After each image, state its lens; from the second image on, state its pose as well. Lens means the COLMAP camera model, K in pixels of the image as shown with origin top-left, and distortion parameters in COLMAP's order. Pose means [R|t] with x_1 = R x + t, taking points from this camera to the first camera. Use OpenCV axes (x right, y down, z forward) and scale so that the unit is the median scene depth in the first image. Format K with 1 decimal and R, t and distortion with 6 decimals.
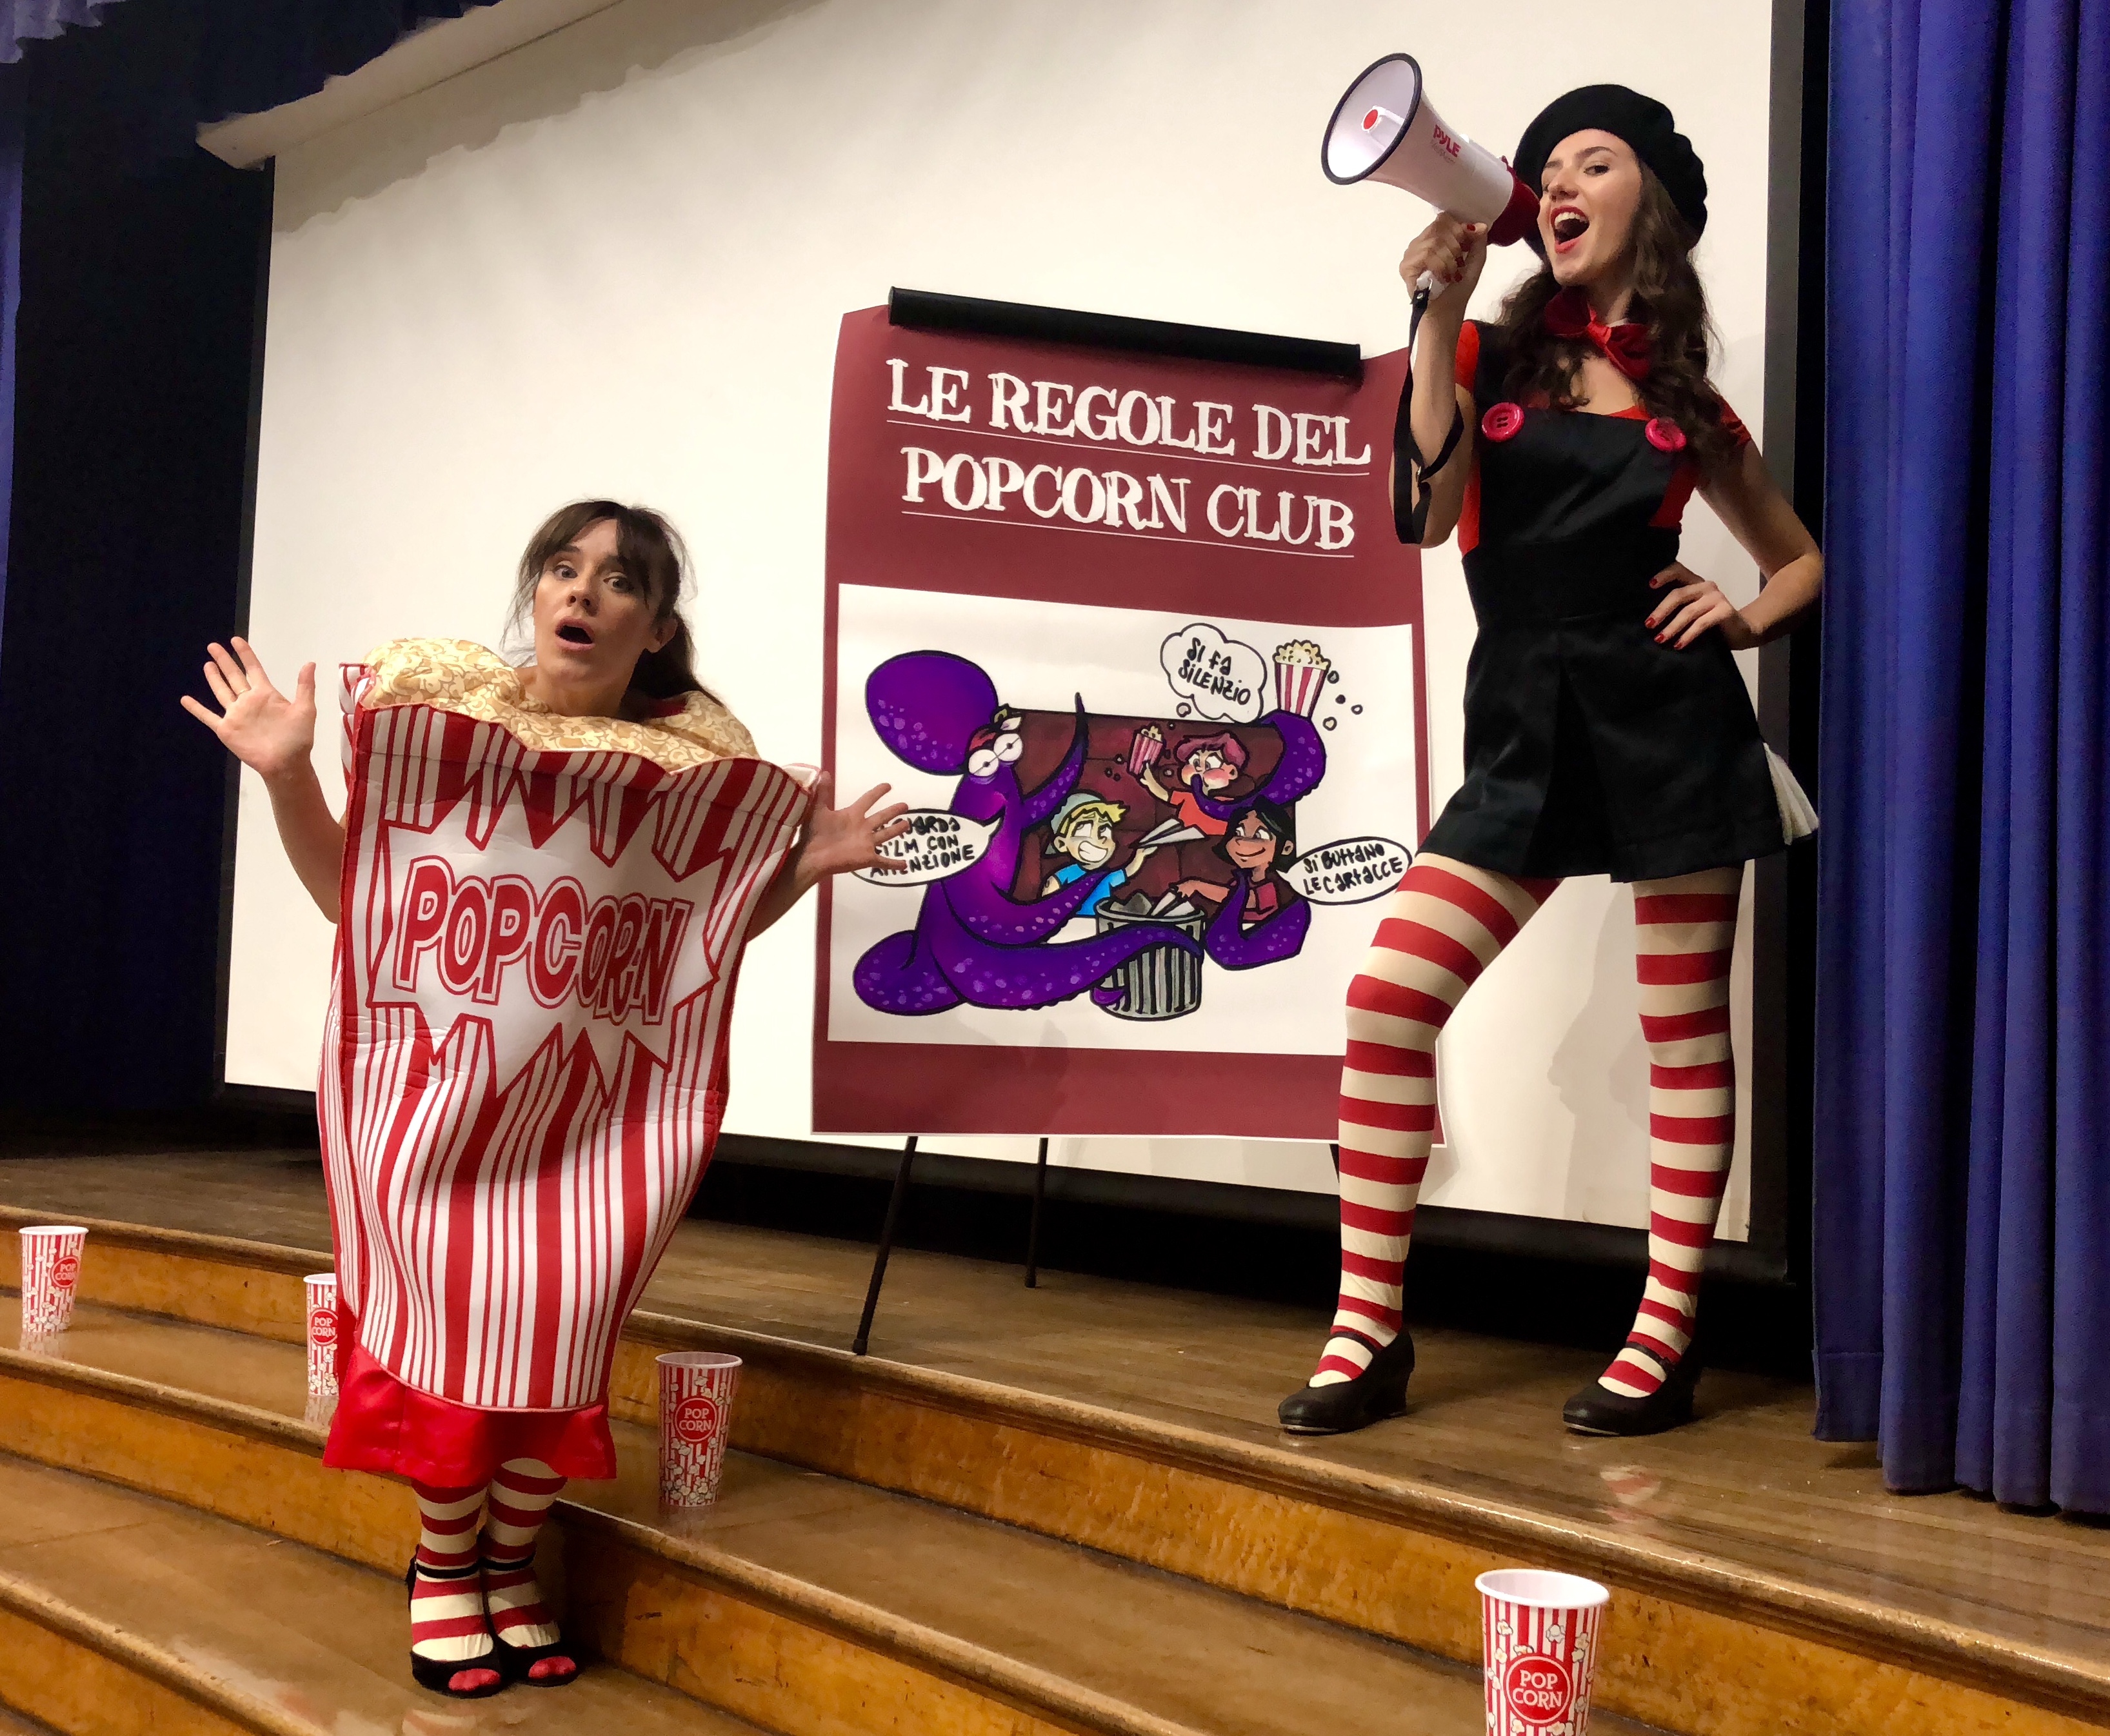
lens RADIAL K [[2163.3, 0, 1054.5], [0, 2163.3, 886.2], [0, 0, 1]] dist [0.018591, 0.000000]
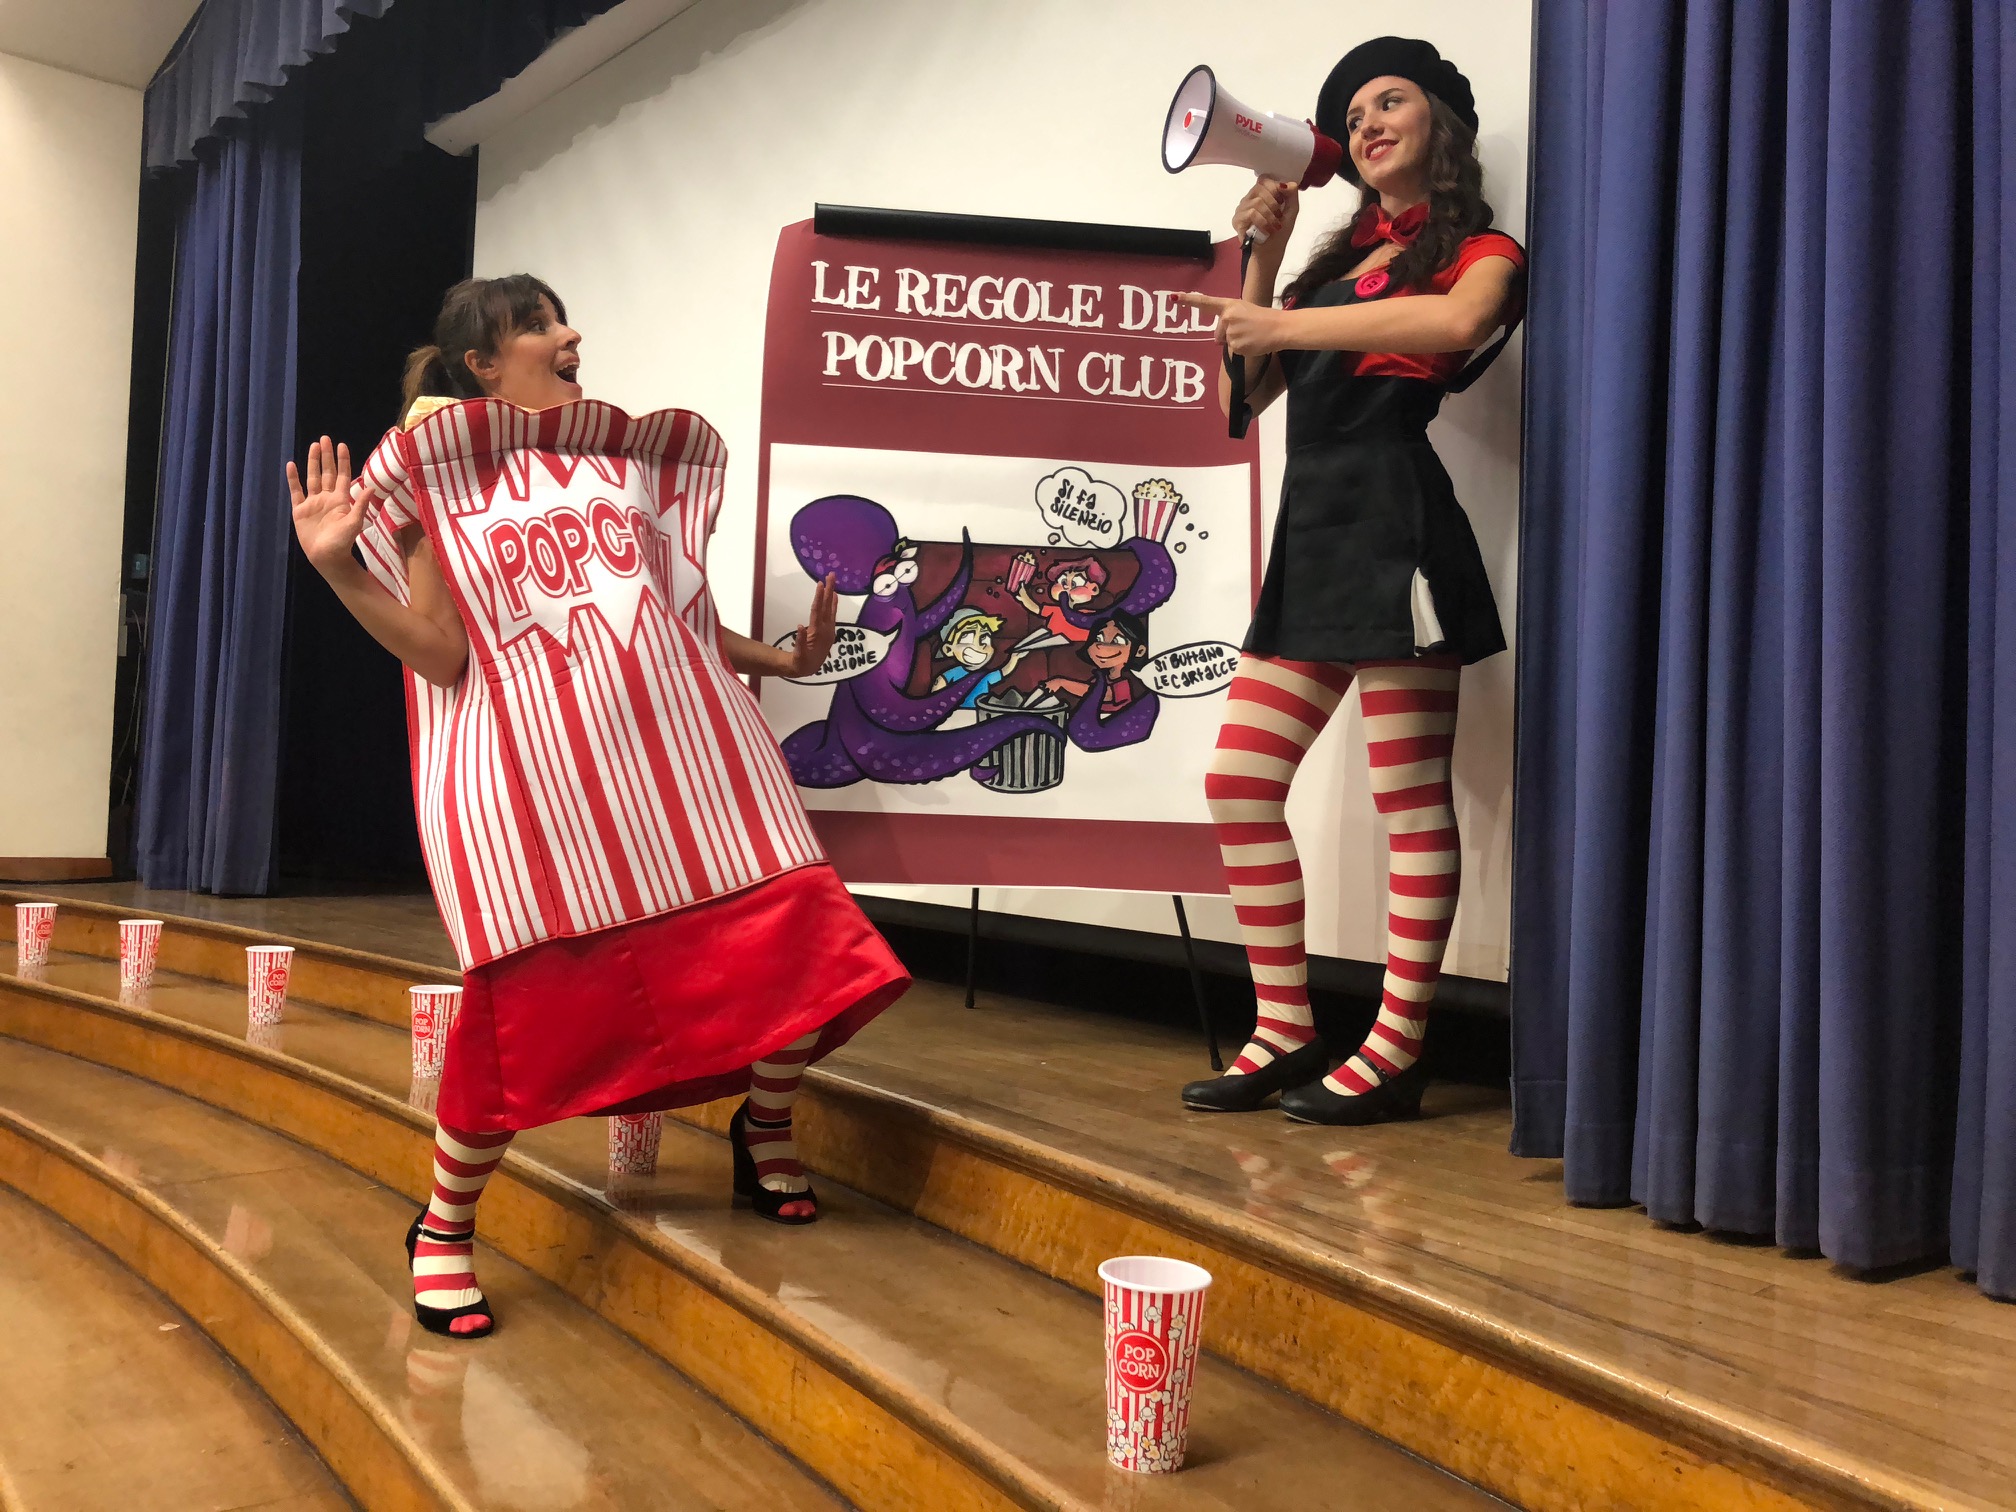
lens RADIAL K [[1647.1, 0, 1008.7], [0, 1647.1, 738.6], [0, 0, 1]] dist [0.014711, 0.005198]
pose [[0.985769, -0.004056, -0.168056, 0.192470], [0.007621, 0.999759, 0.020572, 0.011933], [0.167932, -0.021560, 0.985563, 0.080165]]
